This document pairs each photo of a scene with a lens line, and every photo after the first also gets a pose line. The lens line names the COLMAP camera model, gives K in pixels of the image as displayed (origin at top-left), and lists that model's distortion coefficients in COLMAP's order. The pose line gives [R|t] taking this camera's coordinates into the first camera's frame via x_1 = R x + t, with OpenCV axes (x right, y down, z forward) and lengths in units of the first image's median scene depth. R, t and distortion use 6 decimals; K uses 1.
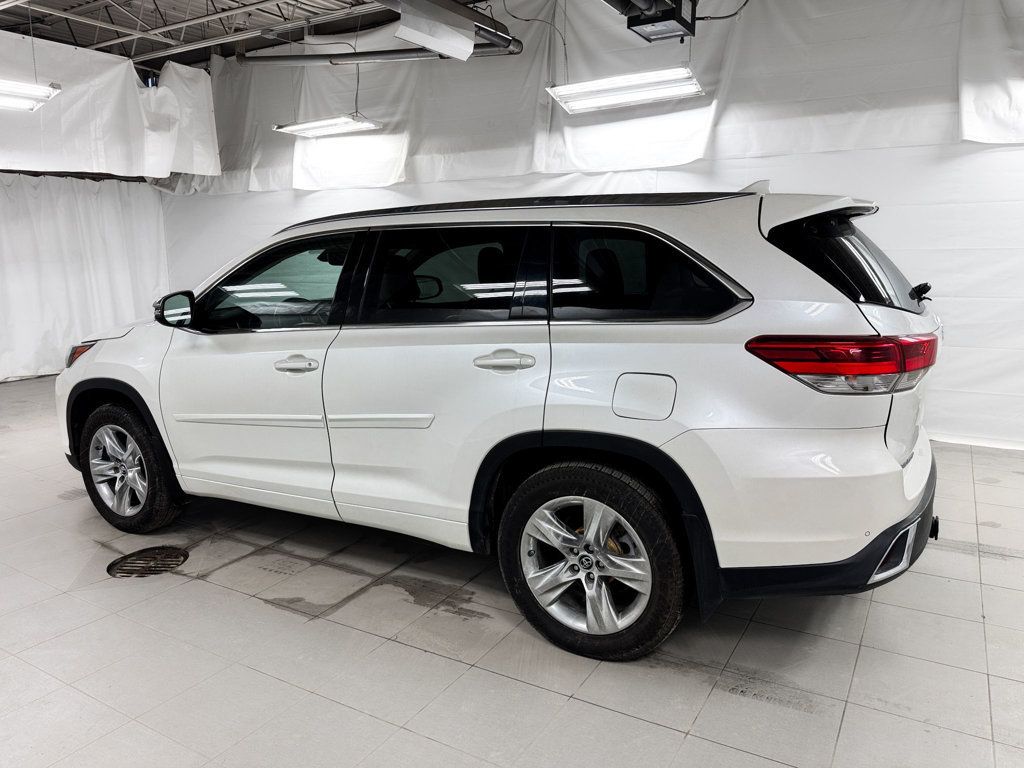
lens RADIAL K [[719.6, 0, 508.5], [0, 719.6, 379.7], [0, 0, 1]] dist [0.030865, -0.038972]
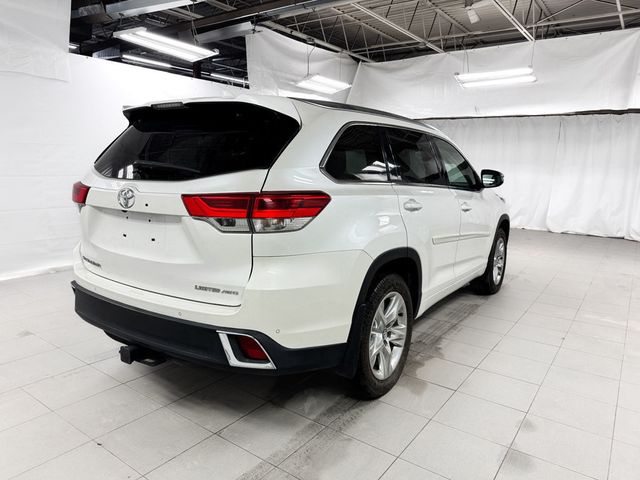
lens RADIAL K [[449.7, 0, 318.0], [0, 449.7, 236.3], [0, 0, 1]] dist [0.030865, -0.038972]
pose [[-0.075741, 0.171512, -0.982266, 0.636690], [-0.201528, 0.962134, 0.183536, -0.100708], [0.976550, 0.211855, -0.038309, 0.641120]]
